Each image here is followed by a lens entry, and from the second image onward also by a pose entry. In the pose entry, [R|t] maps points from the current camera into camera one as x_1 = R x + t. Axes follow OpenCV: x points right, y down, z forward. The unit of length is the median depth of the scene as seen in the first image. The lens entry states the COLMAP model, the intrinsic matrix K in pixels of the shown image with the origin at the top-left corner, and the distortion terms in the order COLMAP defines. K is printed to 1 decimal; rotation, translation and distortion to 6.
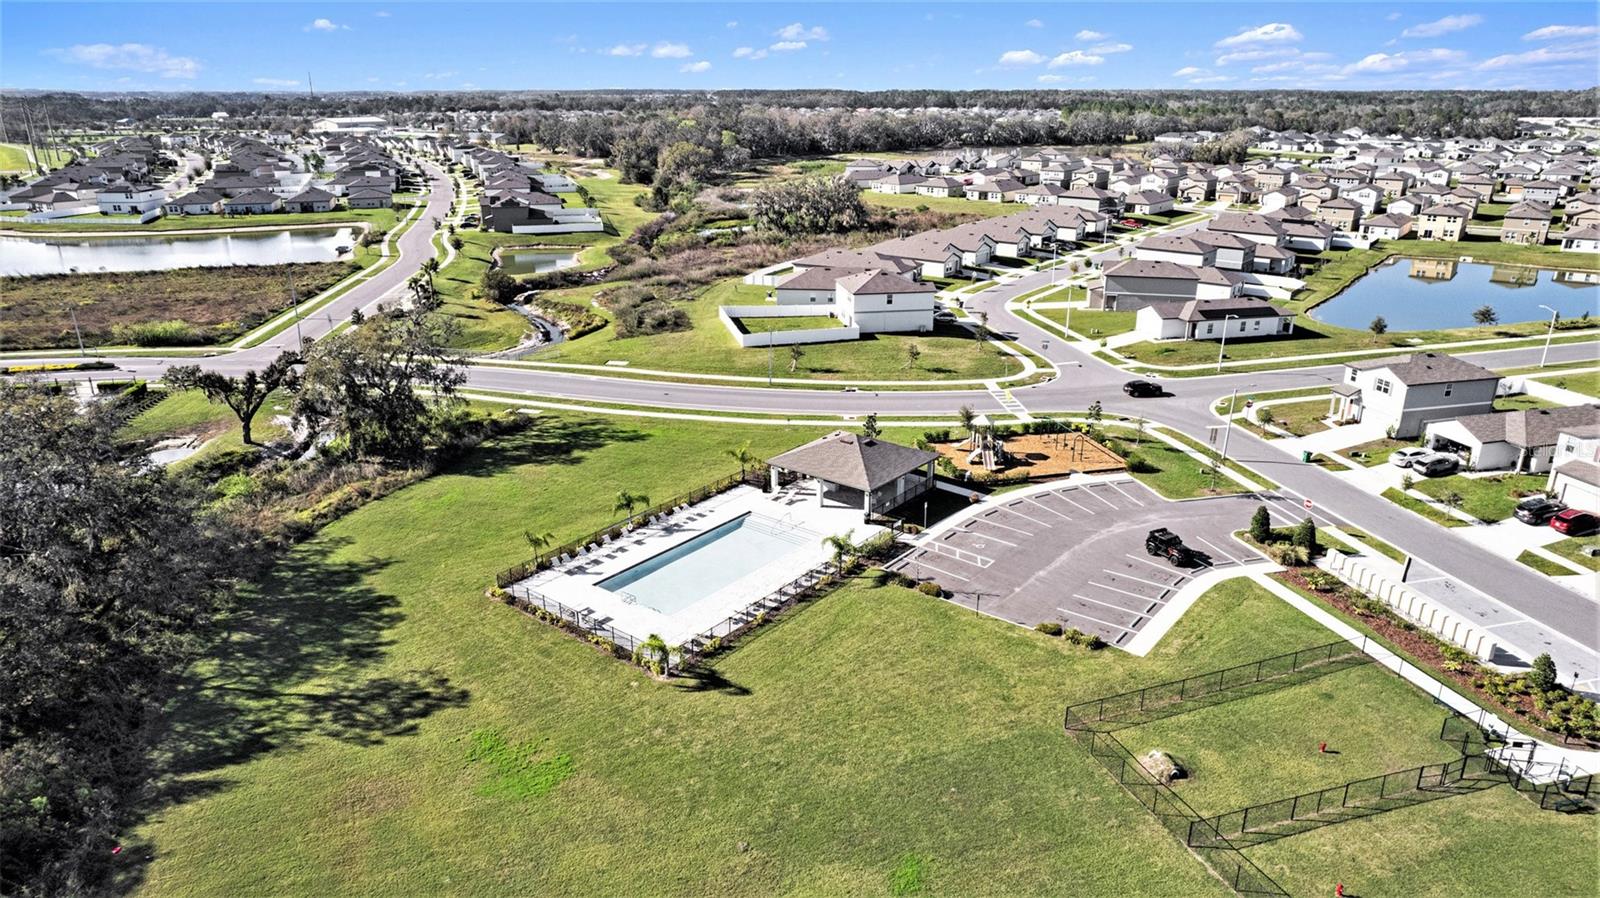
lens RADIAL K [[1034.1, 0, 800.0], [0, 1034.1, 449.0], [0, 0, 1]] dist [-0.034205, 0.000530]
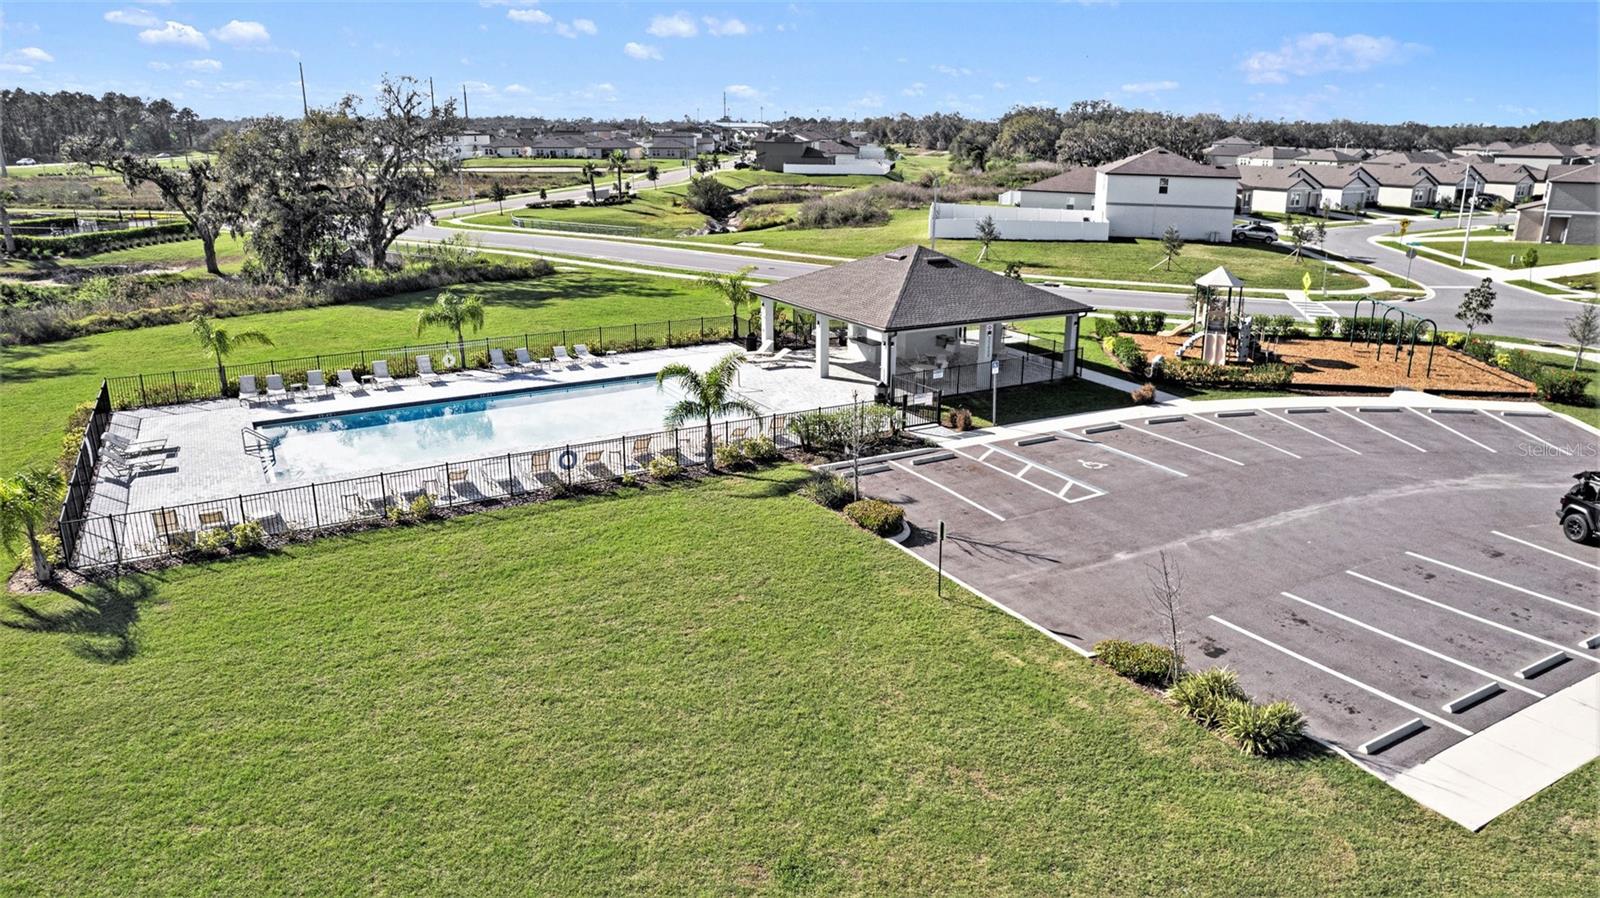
lens RADIAL K [[1035.7, 0, 818.6], [0, 1035.7, 443.1], [0, 0, 1]] dist [-0.107997, 0.123584]
pose [[0.935694, 0.113760, -0.333969, 0.176293], [-0.128691, 0.991422, -0.022849, 0.092832], [0.328505, 0.064359, 0.942307, 0.488926]]
